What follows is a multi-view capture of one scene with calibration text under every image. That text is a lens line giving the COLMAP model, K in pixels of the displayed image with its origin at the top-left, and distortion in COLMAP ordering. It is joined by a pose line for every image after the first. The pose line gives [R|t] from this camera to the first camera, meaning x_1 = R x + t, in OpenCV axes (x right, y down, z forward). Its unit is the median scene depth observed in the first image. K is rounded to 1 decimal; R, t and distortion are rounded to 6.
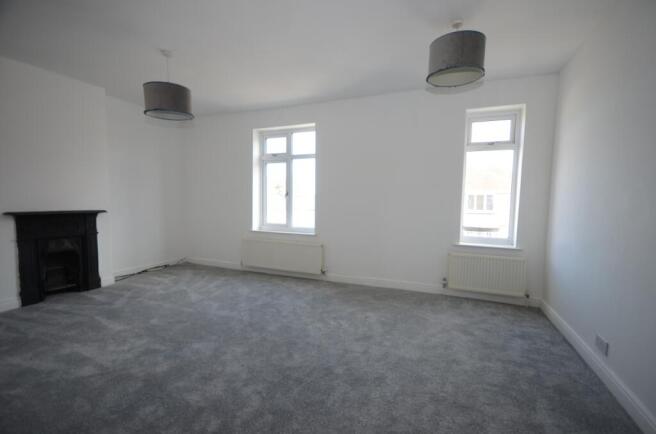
lens RADIAL K [[286.8, 0, 333.5], [0, 286.8, 216.7], [0, 0, 1]] dist [-0.008254, -0.005119]
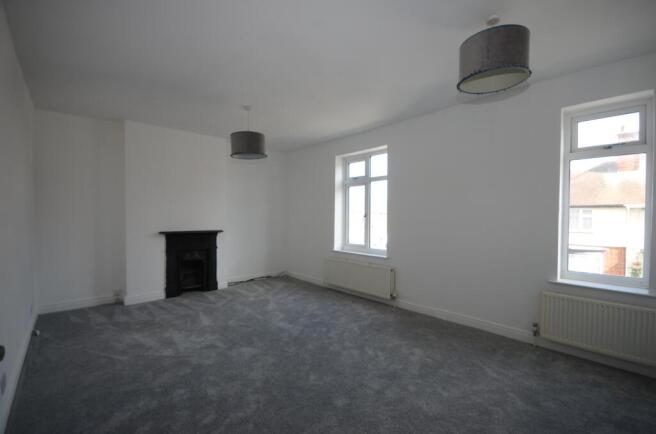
lens RADIAL K [[286.8, 0, 331.9], [0, 286.8, 216.1], [0, 0, 1]] dist [-0.008254, -0.005119]
pose [[0.898263, -0.007798, -0.439389, 0.255827], [-0.018734, 0.998254, -0.056015, -0.026463], [0.439059, 0.058547, 0.896549, 0.045611]]
